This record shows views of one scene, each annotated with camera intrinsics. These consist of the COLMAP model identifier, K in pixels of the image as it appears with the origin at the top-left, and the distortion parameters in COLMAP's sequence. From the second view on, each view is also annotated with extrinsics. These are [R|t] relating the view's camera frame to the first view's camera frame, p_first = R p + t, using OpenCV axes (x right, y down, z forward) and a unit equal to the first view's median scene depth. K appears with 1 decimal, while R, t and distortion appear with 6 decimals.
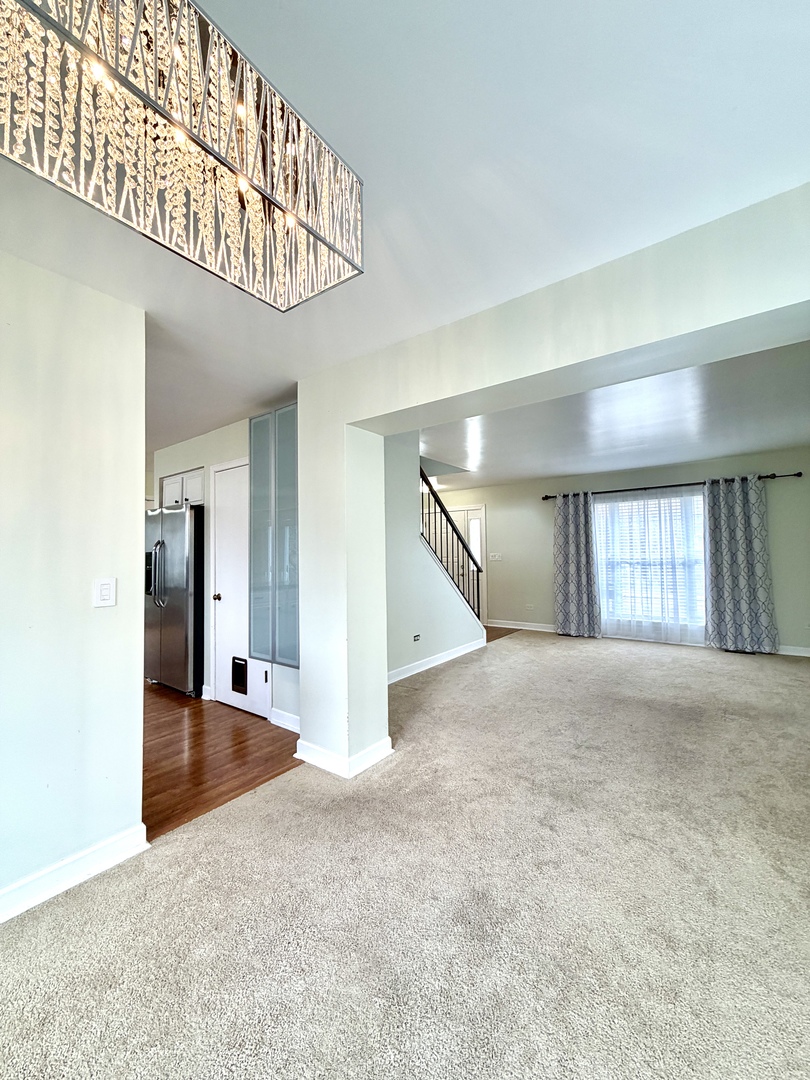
lens RADIAL K [[425.2, 0, 404.9], [0, 425.2, 540.1], [0, 0, 1]] dist [-0.000913, 0.000304]
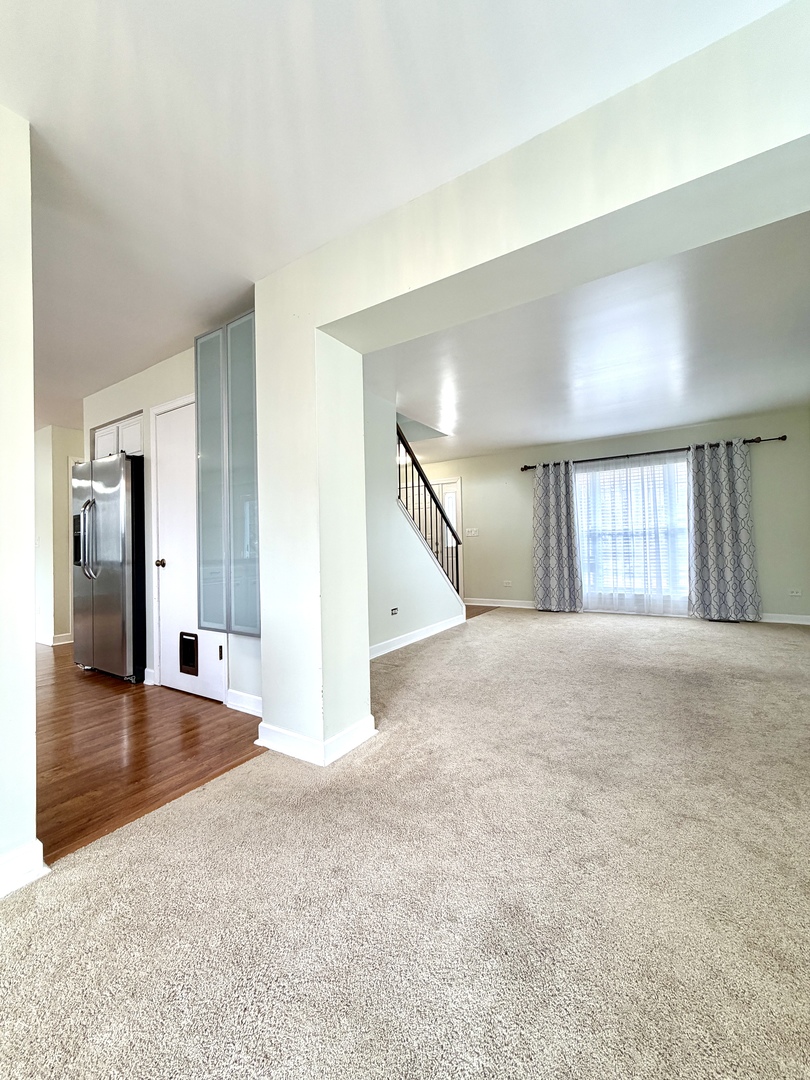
lens RADIAL K [[425.2, 0, 405.1], [0, 425.2, 540.1], [0, 0, 1]] dist [-0.000913, 0.000304]
pose [[0.996648, -0.006323, 0.081562, -0.036092], [0.004778, 0.999806, 0.019122, 0.099711], [-0.081667, -0.018668, 0.996485, 0.162791]]
